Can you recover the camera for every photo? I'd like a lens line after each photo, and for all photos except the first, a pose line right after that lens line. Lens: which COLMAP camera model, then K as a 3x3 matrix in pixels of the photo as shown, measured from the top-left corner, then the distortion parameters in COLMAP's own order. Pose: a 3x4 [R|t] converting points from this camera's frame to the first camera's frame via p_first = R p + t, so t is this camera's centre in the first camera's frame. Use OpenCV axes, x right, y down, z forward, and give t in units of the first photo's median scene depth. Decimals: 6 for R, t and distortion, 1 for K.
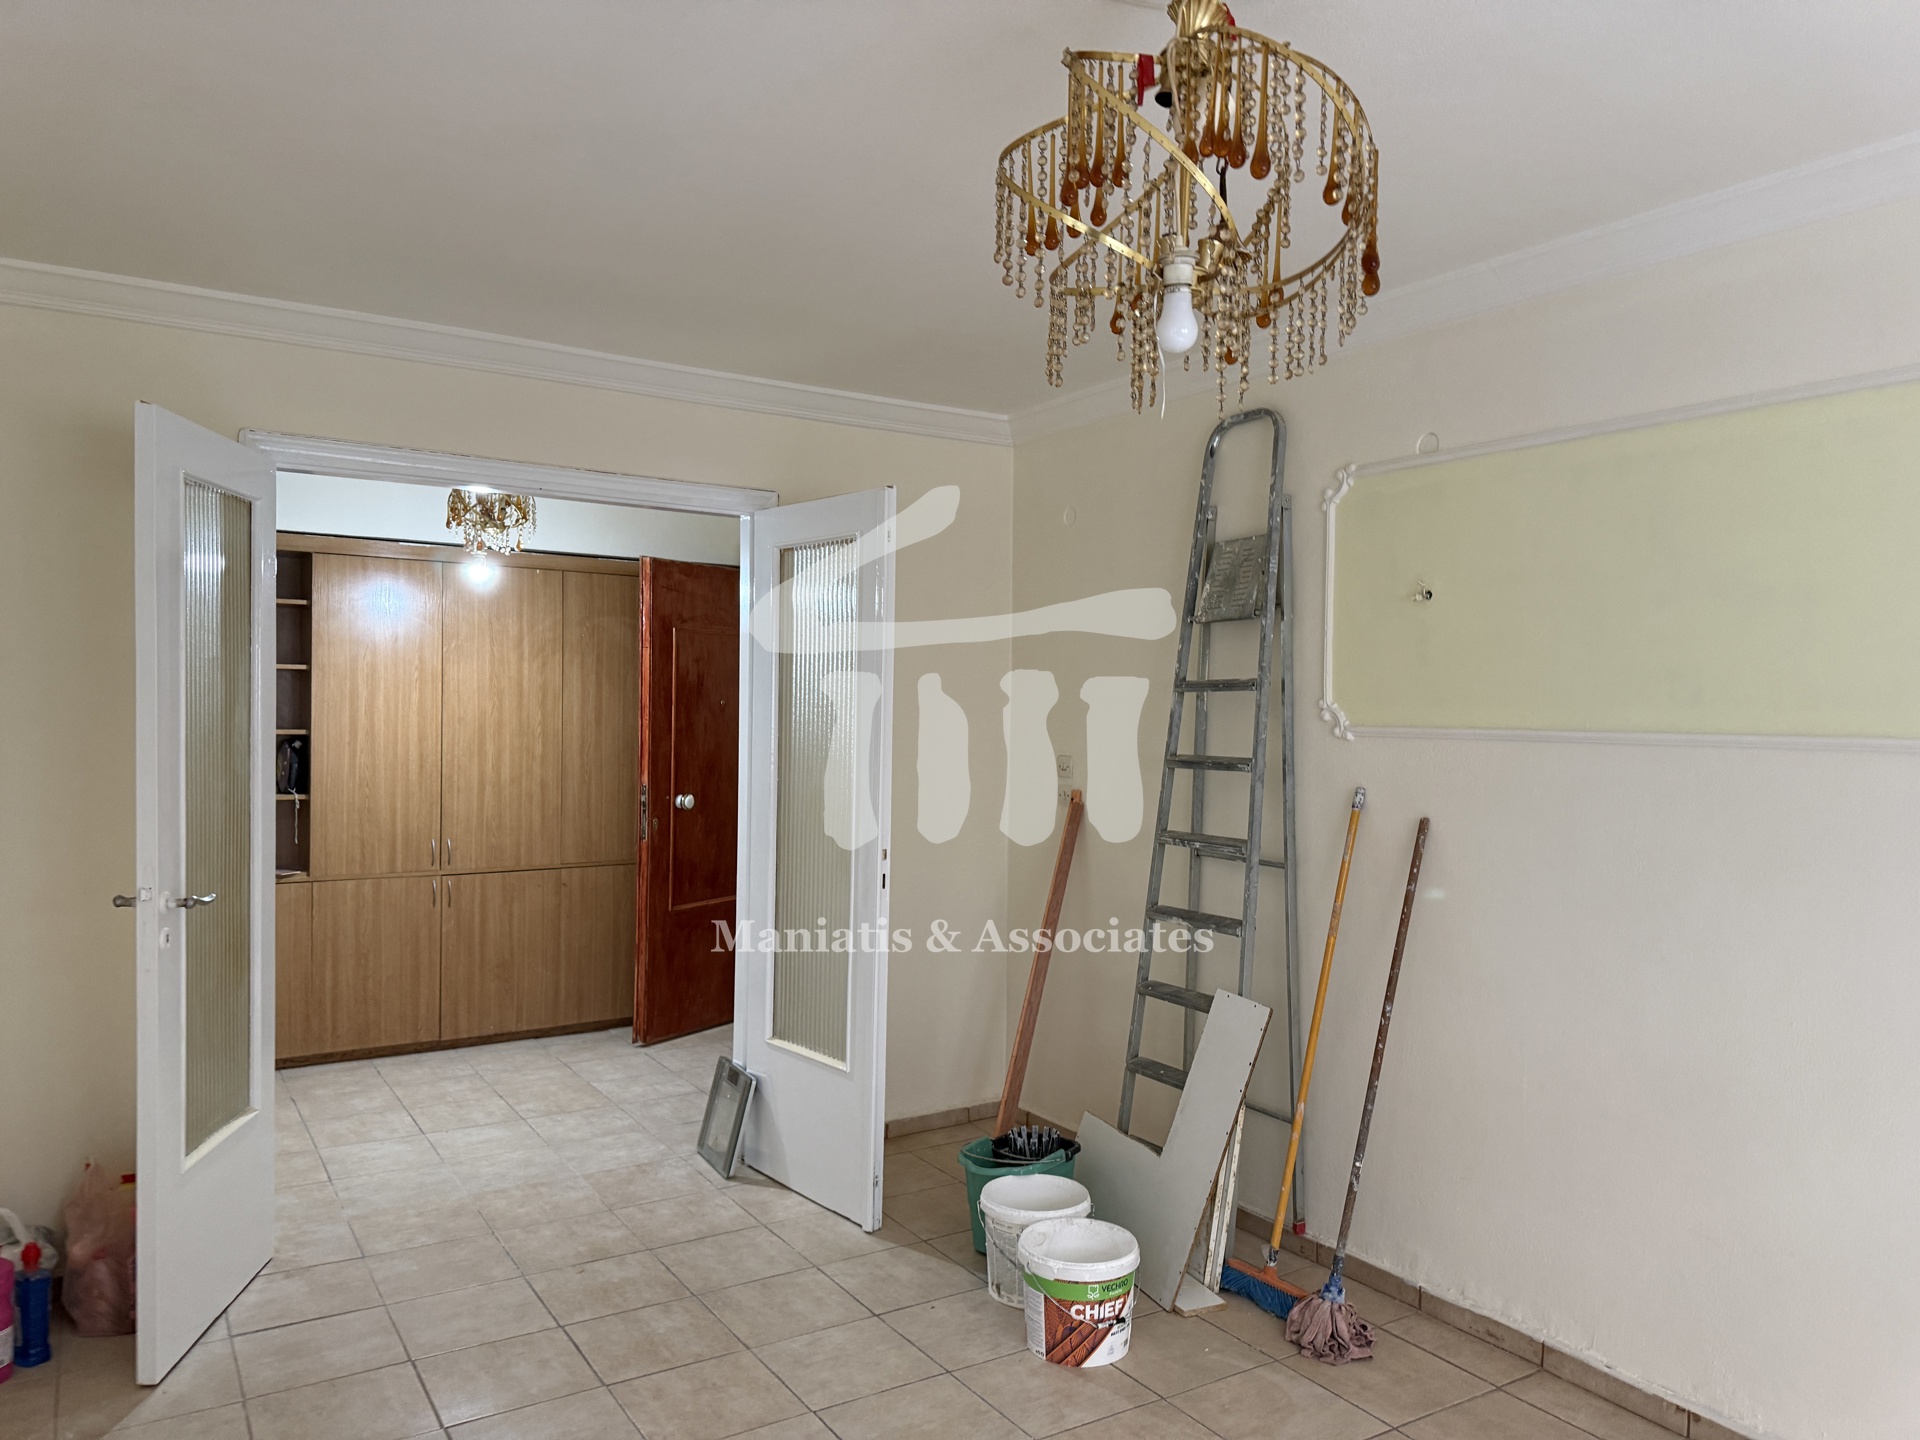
lens RADIAL K [[1342.6, 0, 958.6], [0, 1342.6, 729.6], [0, 0, 1]] dist [0.056248, -0.065765]
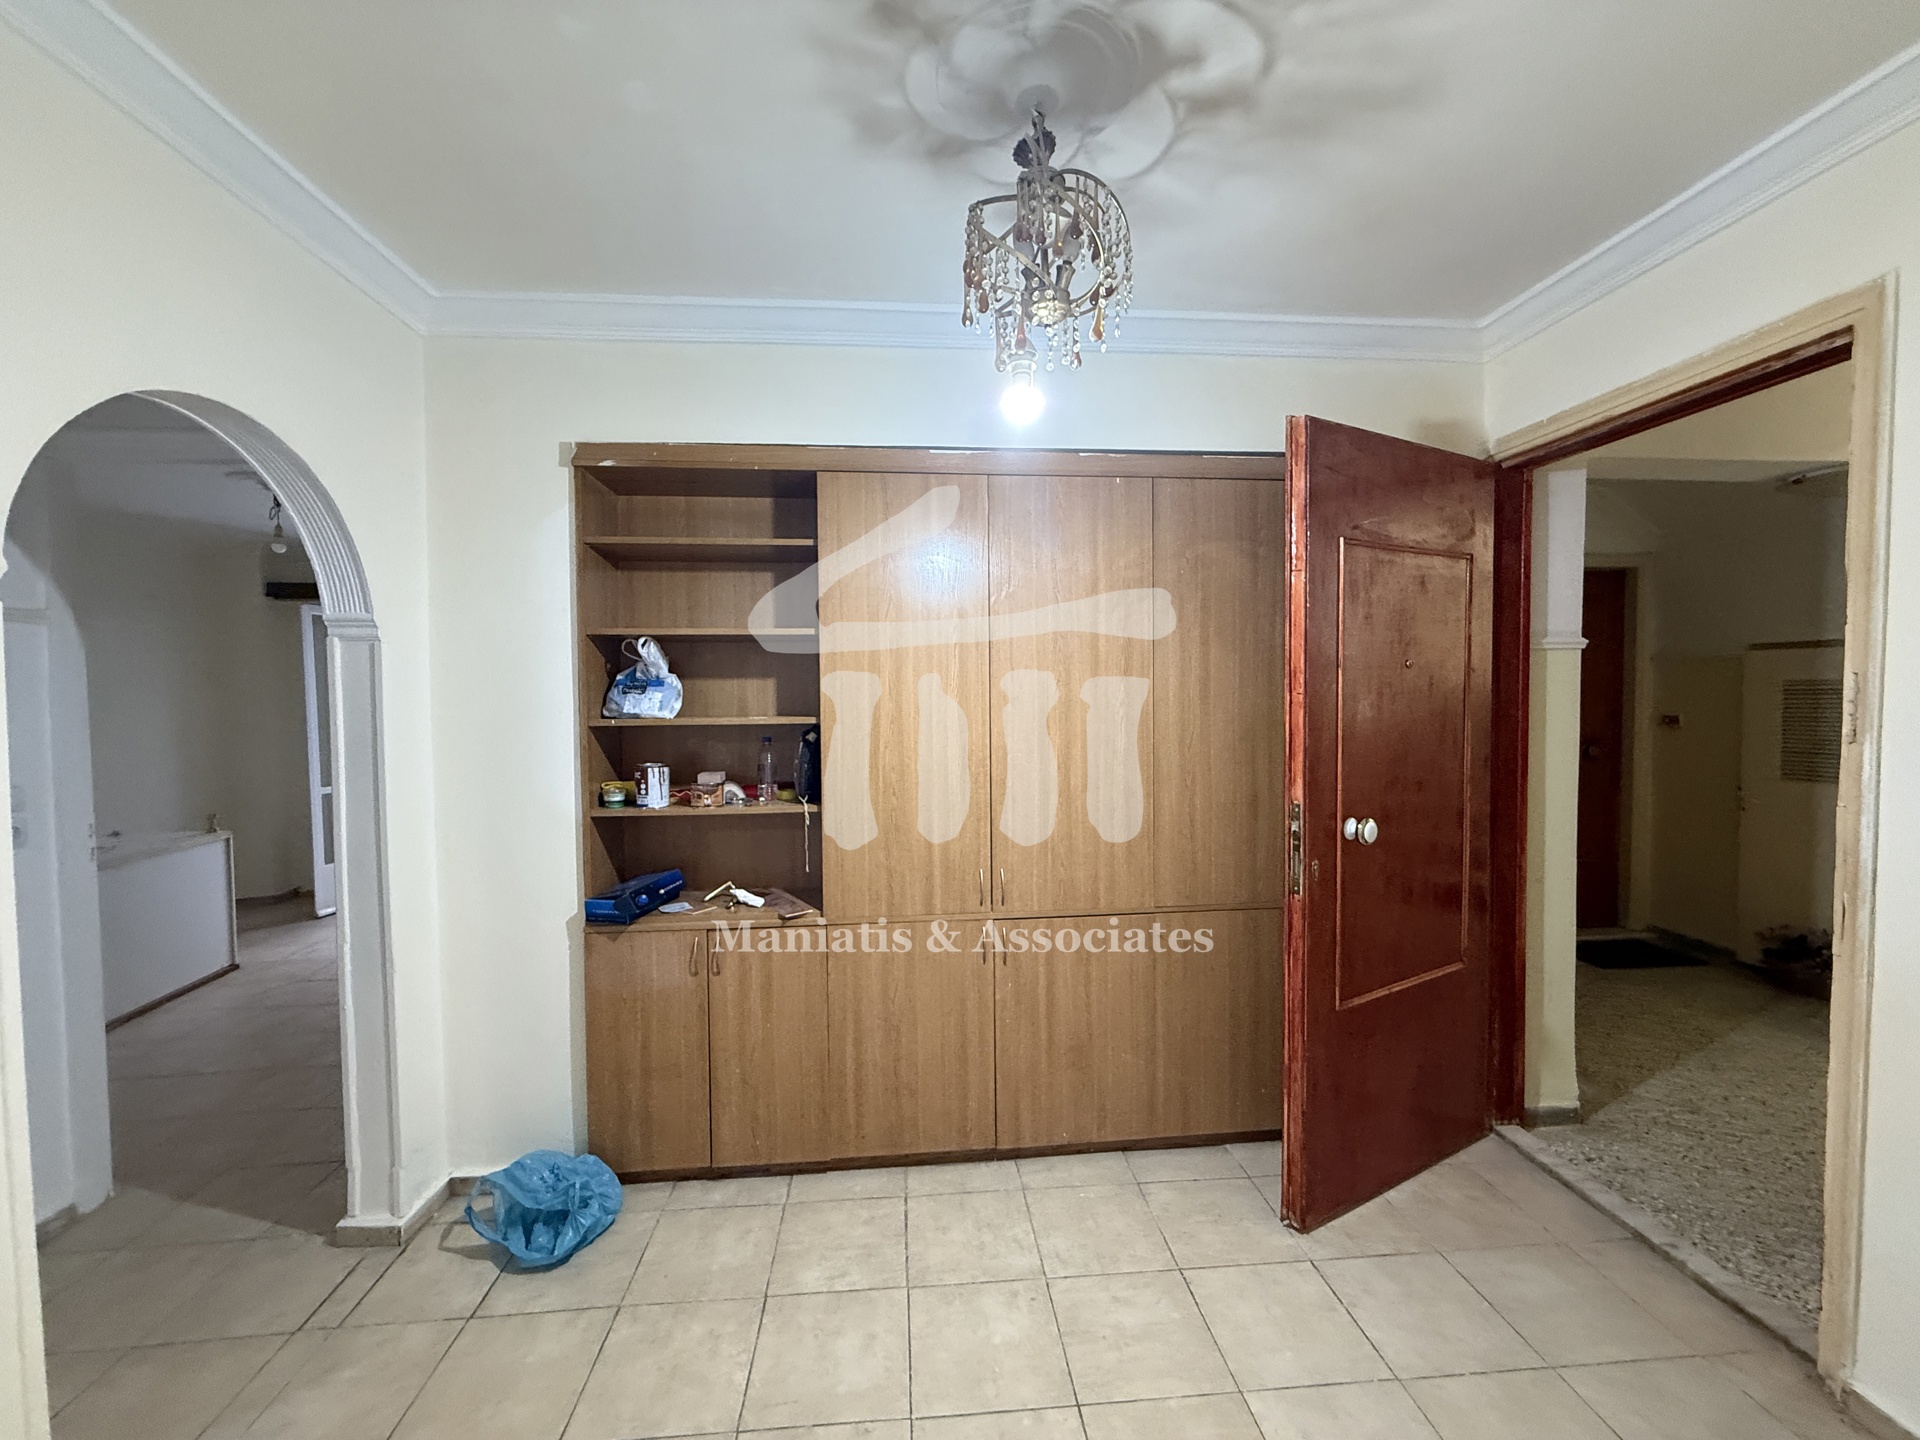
lens RADIAL K [[761.7, 0, 953.6], [0, 761.7, 719.8], [0, 0, 1]] dist [-0.001149, 0.000228]
pose [[0.885391, -0.008632, -0.464767, -0.332043], [0.016335, 0.999788, 0.012549, -0.003596], [0.464560, -0.018703, 0.885344, 0.990355]]
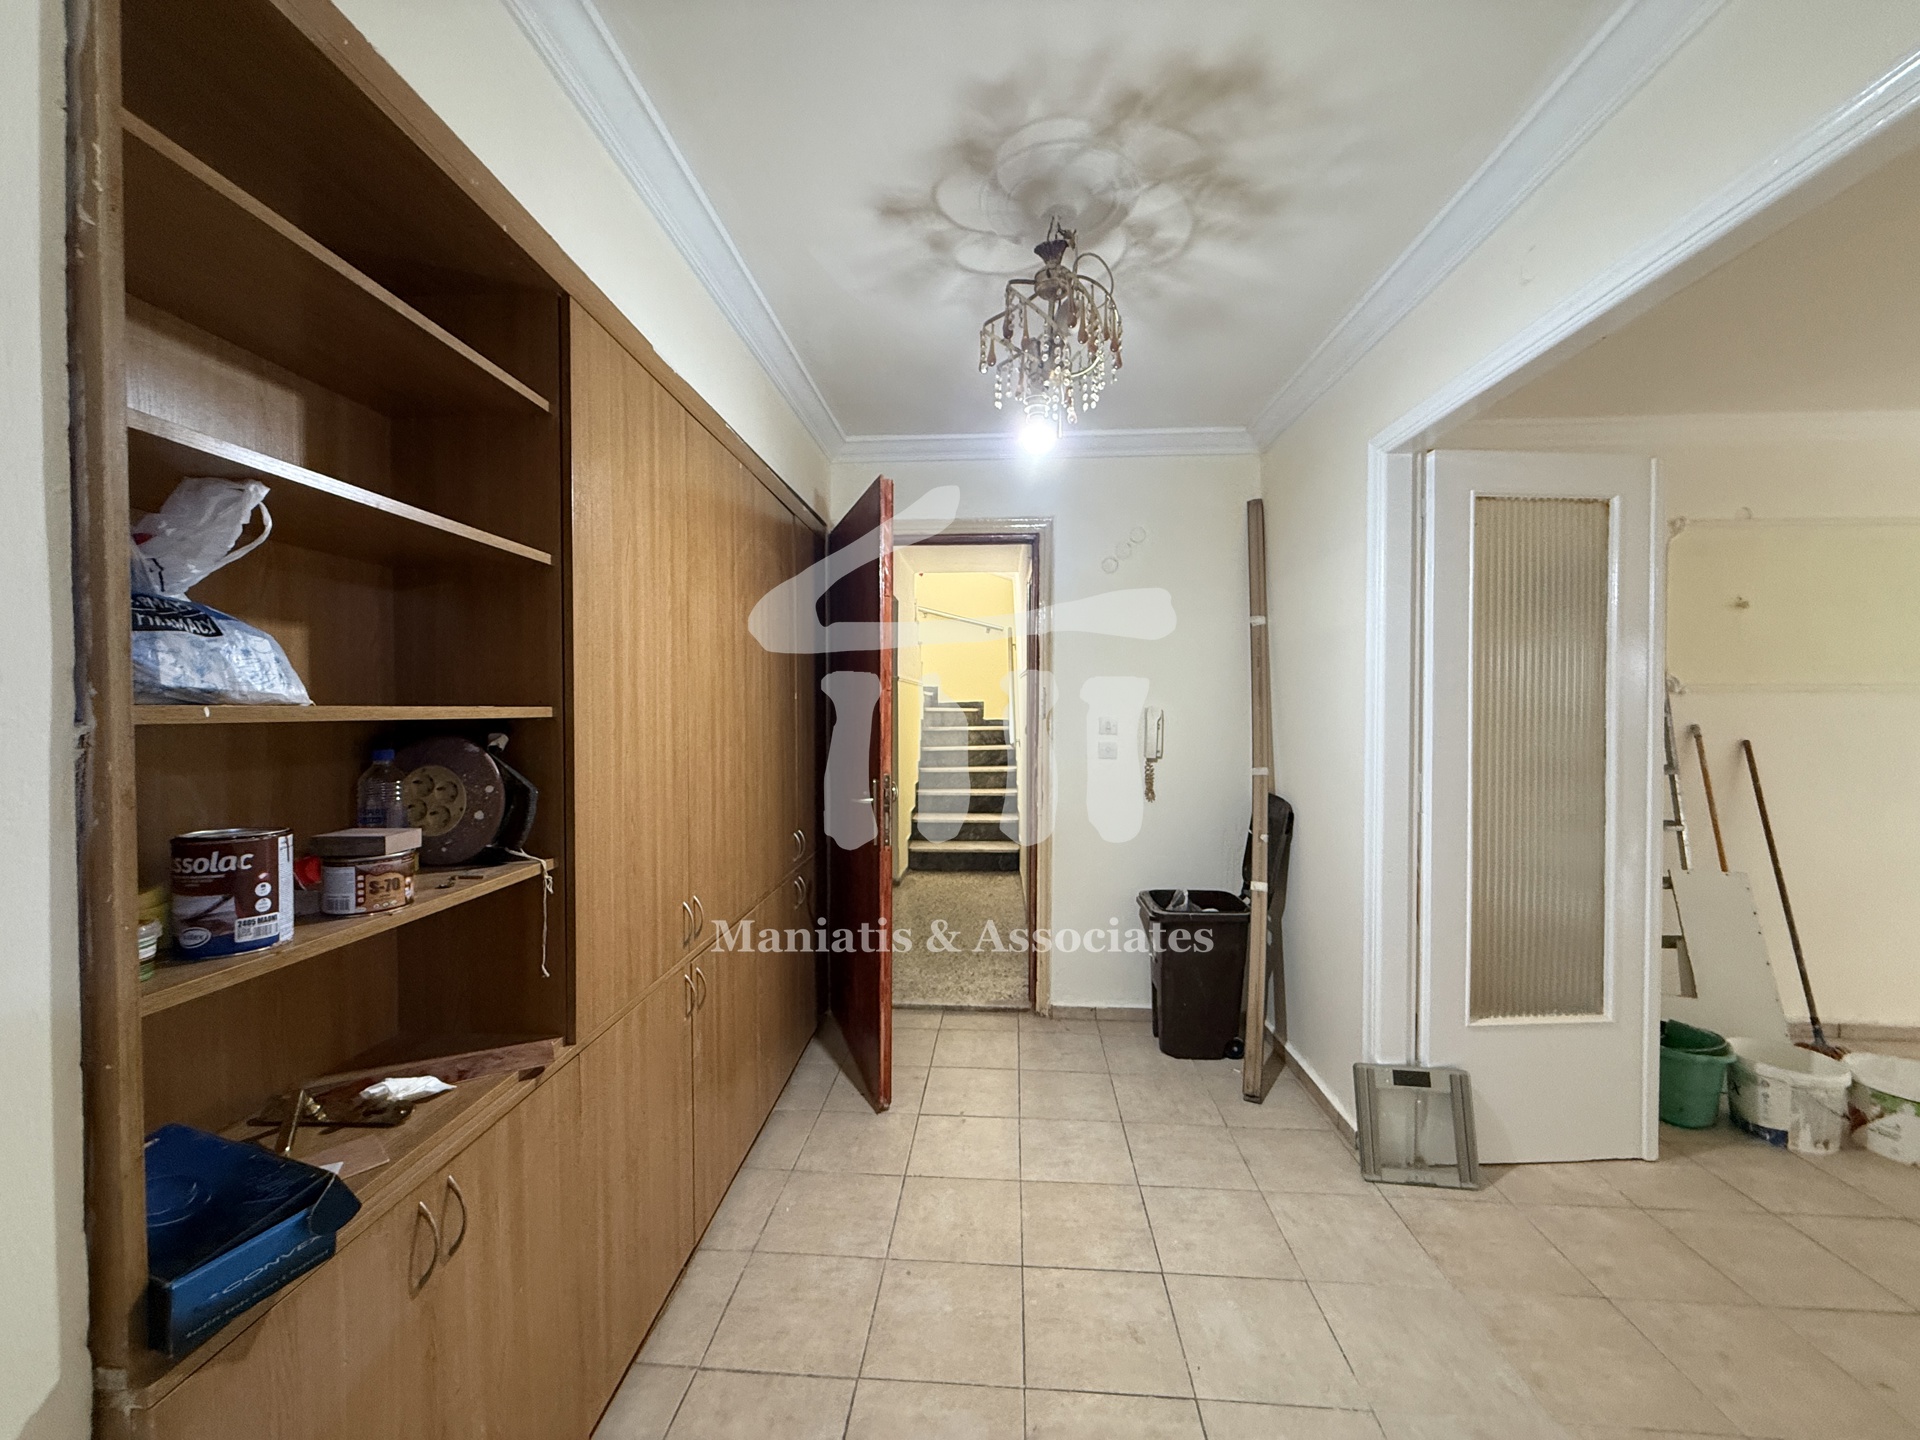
lens RADIAL K [[761.7, 0, 954.2], [0, 761.7, 719.4], [0, 0, 1]] dist [-0.001149, 0.000228]
pose [[0.590501, -0.026568, 0.806599, -0.886539], [0.020185, 0.999632, 0.018149, 0.003502], [-0.806784, 0.005564, 0.590820, 1.116900]]
